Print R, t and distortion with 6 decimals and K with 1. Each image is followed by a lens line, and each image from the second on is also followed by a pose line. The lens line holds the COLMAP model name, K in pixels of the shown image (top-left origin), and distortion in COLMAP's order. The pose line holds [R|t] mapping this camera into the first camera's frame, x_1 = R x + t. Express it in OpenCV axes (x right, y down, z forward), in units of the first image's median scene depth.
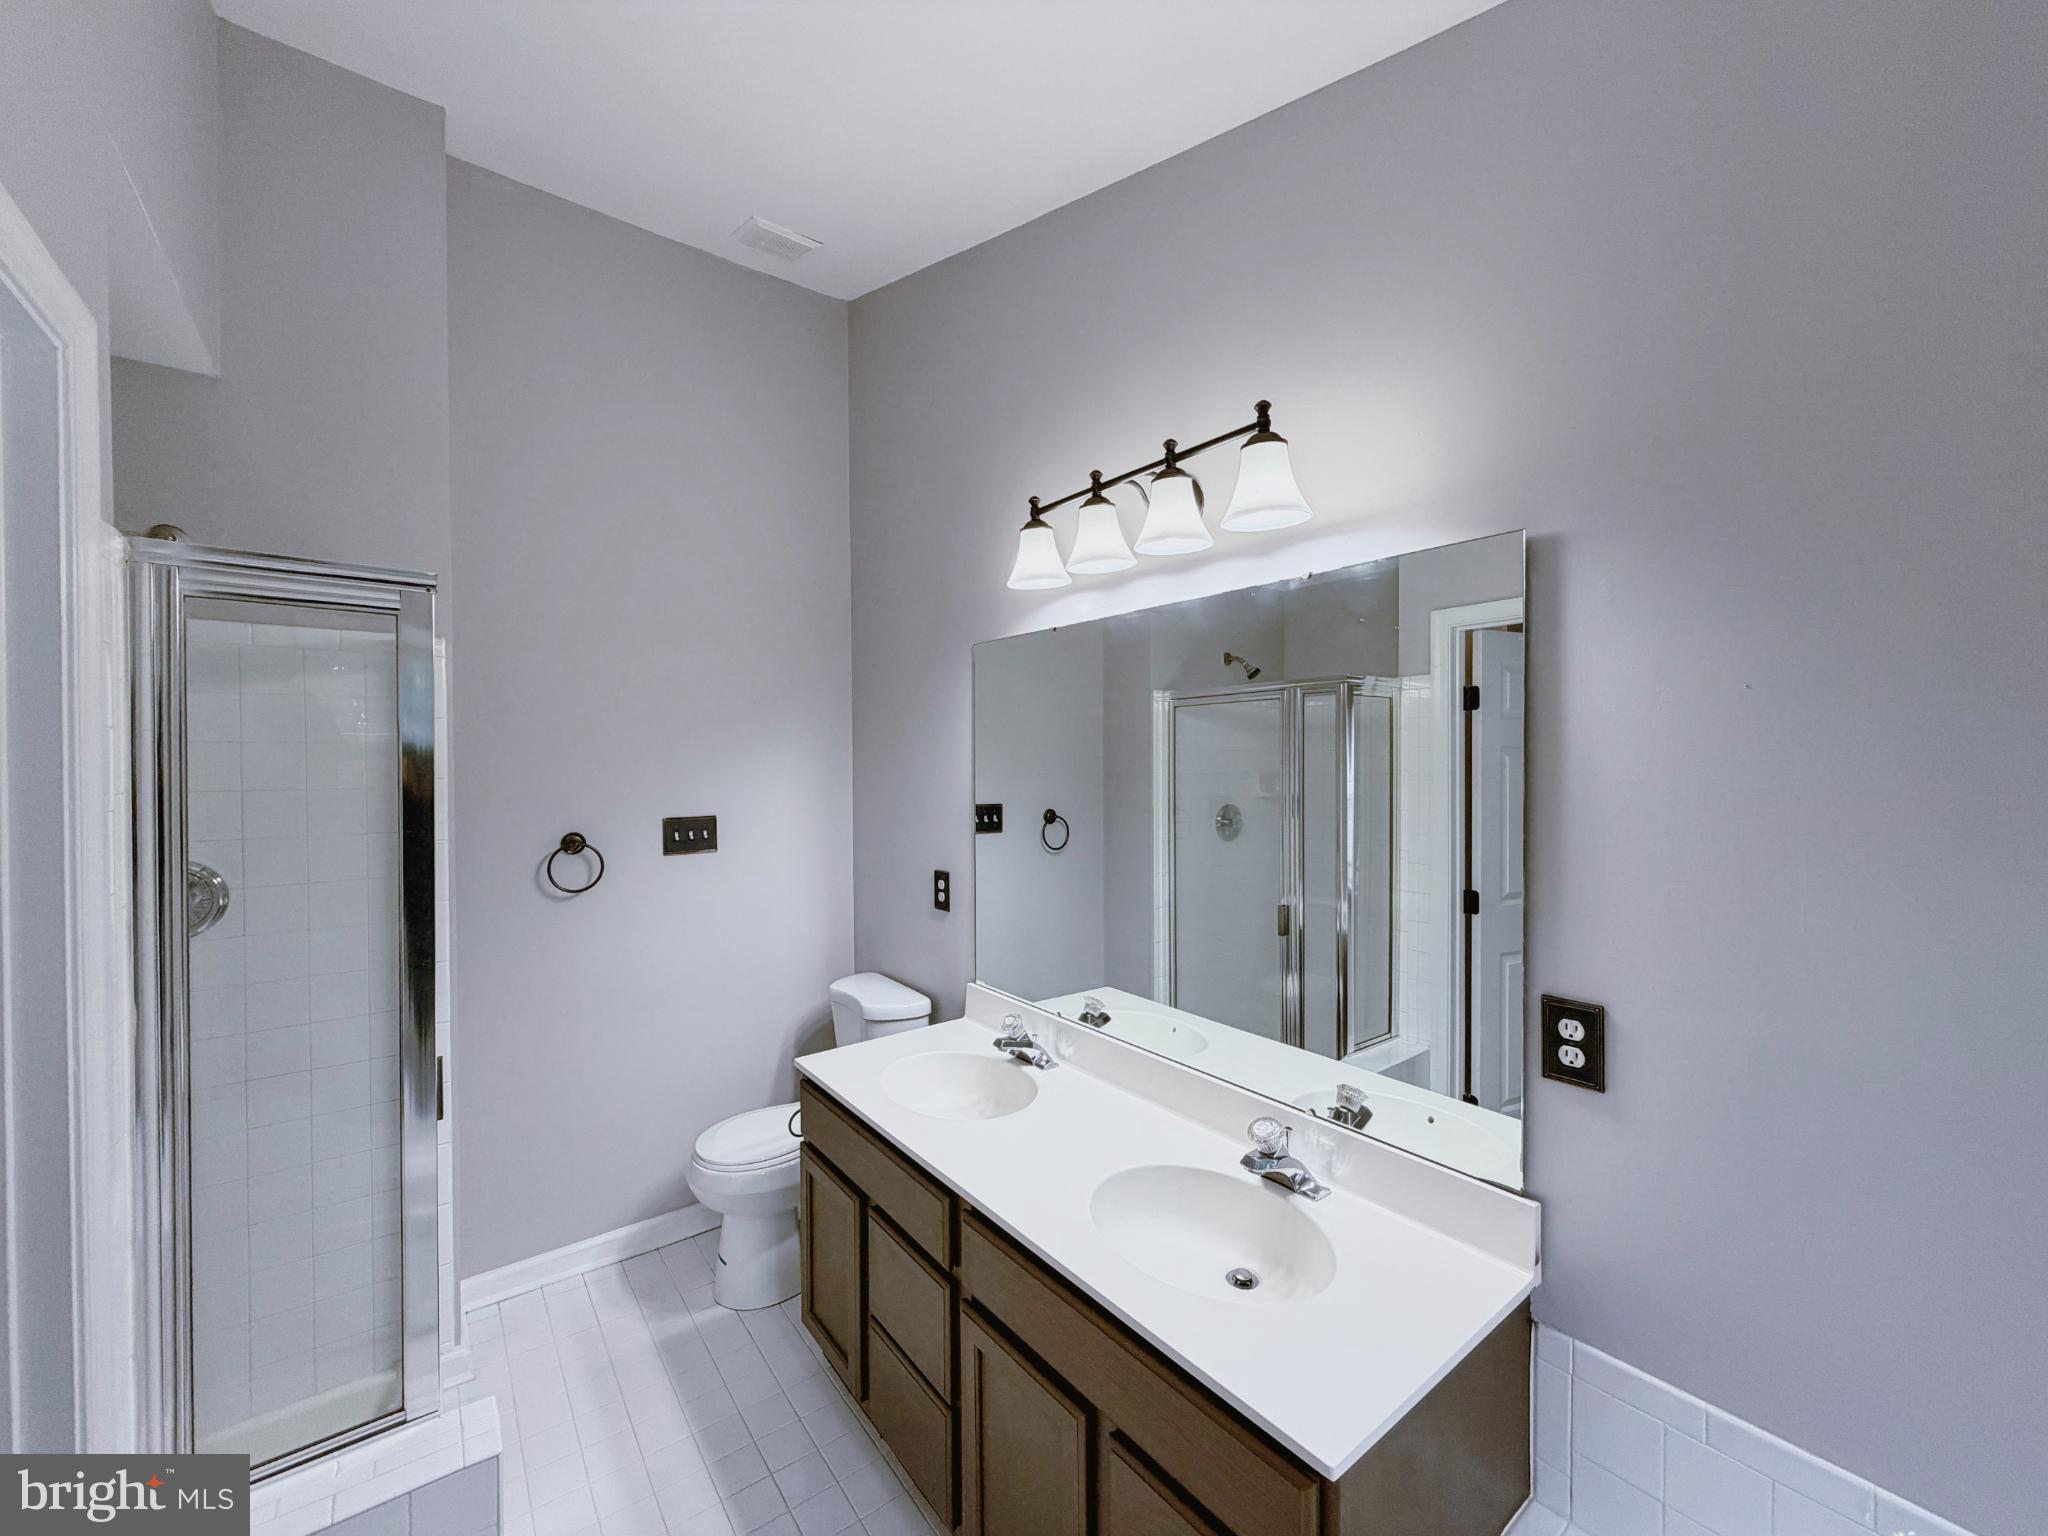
lens RADIAL K [[822.4, 0, 1024.0], [0, 822.4, 768.0], [0, 0, 1]] dist [-0.000256, -0.000077]
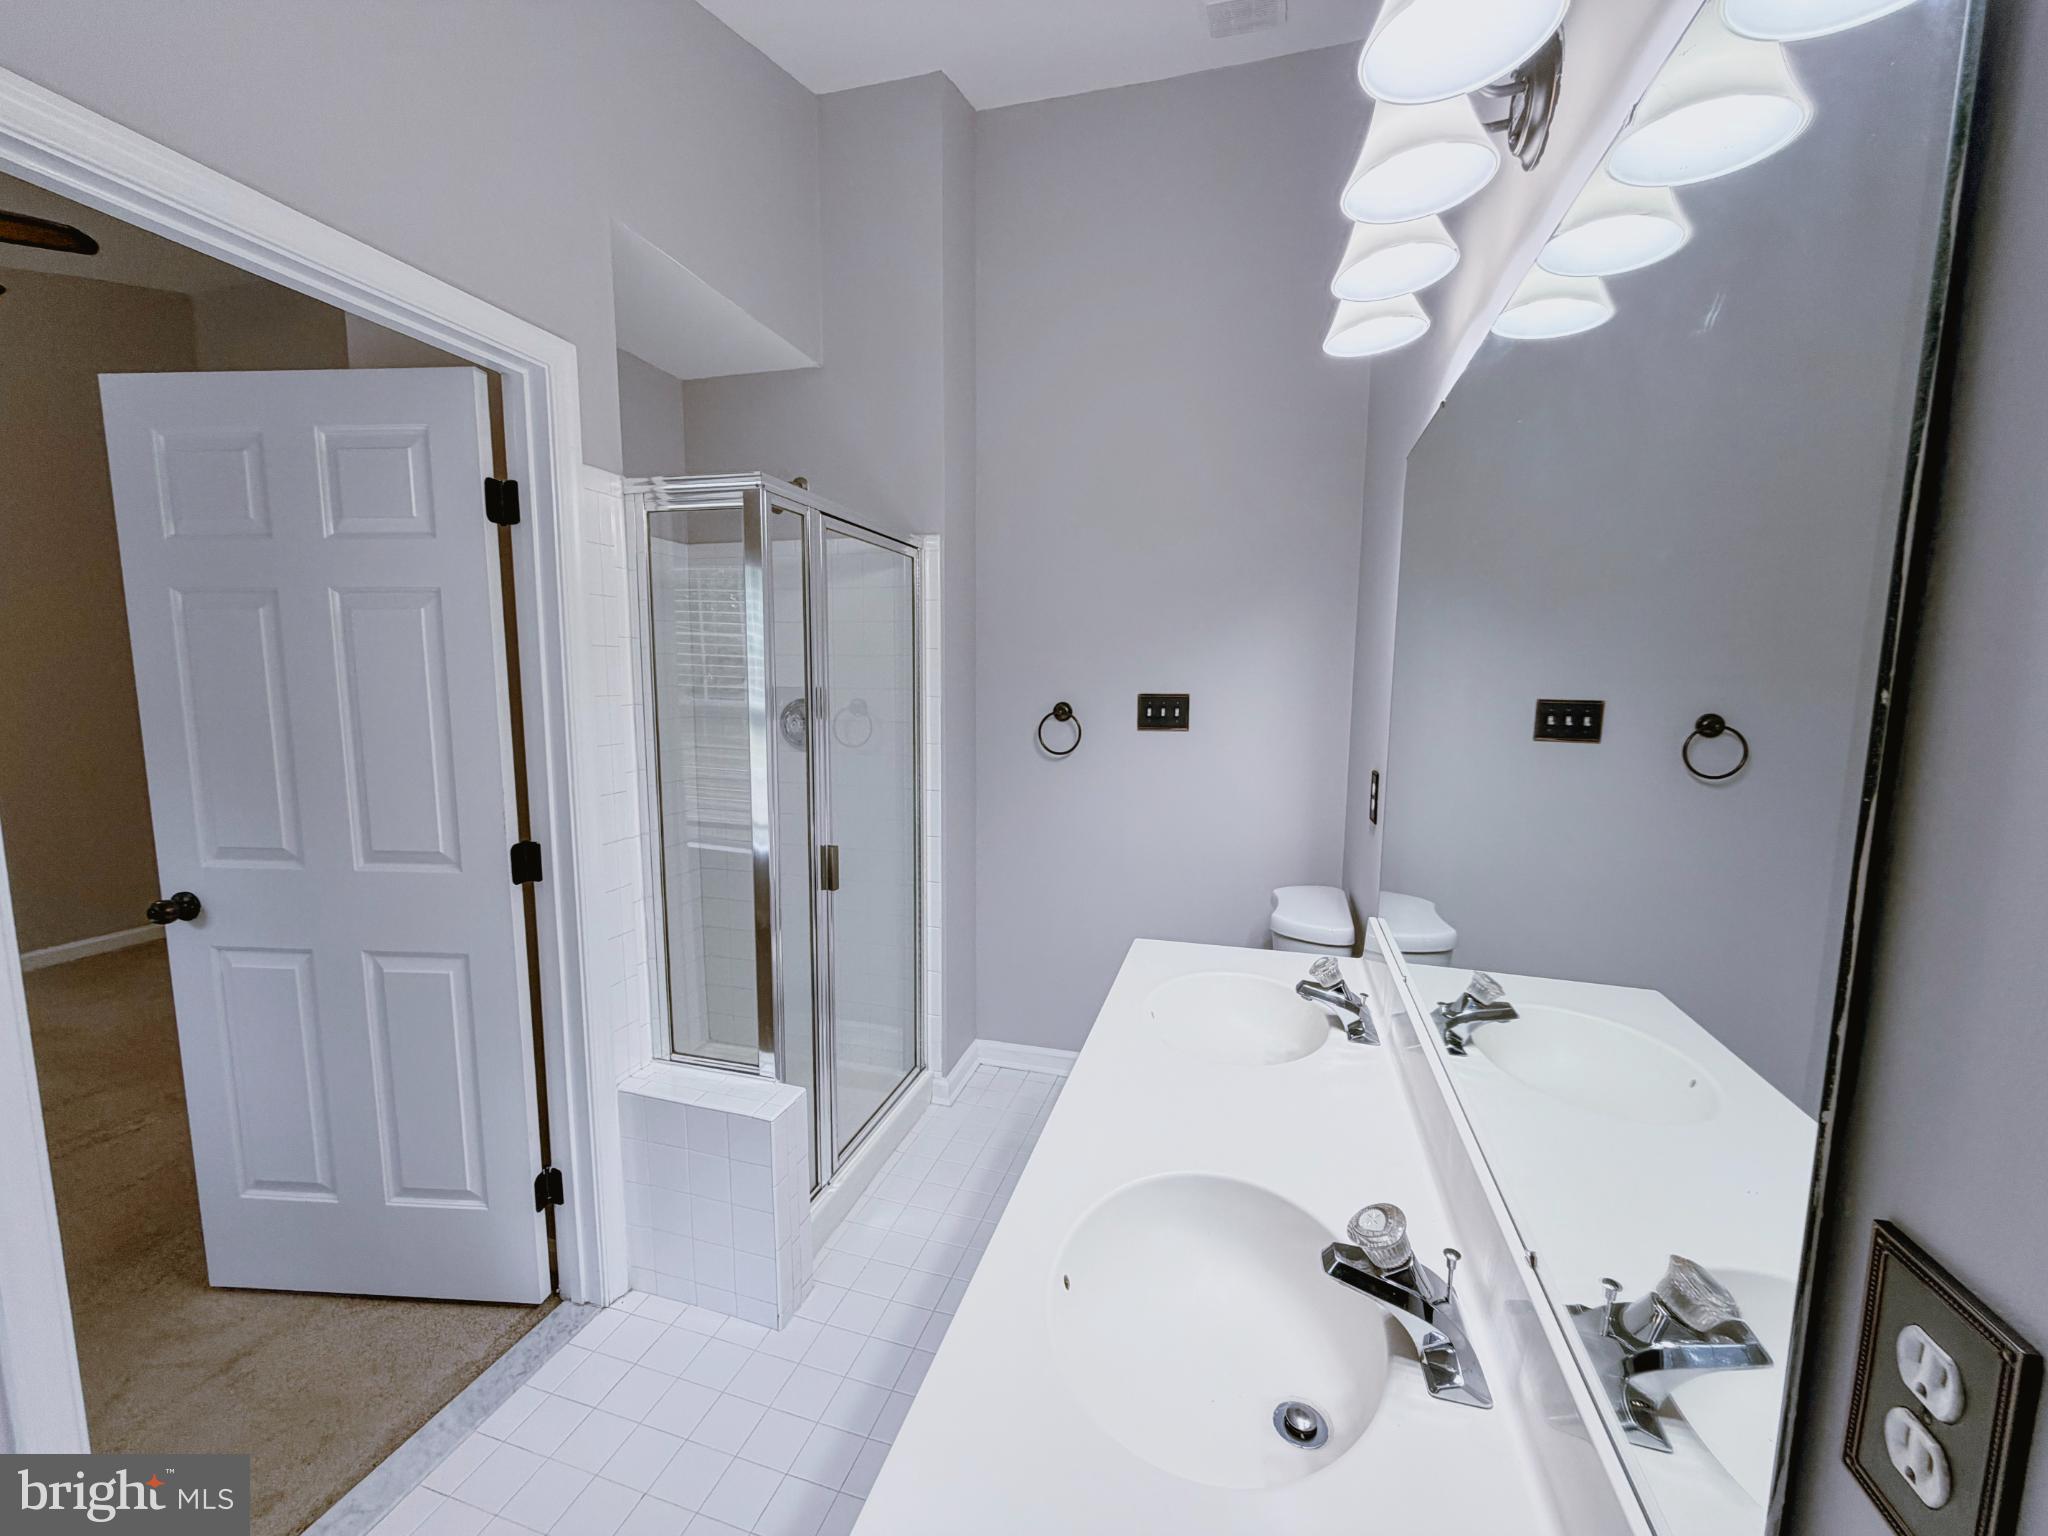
lens RADIAL K [[808.6, 0, 1024.0], [0, 808.6, 768.0], [0, 0, 1]] dist [0.014859, 0.000004]
pose [[0.591508, 0.101515, -0.799883, 0.311801], [-0.020894, 0.993639, 0.110654, 0.044391], [0.806028, -0.048740, 0.589867, 0.276918]]
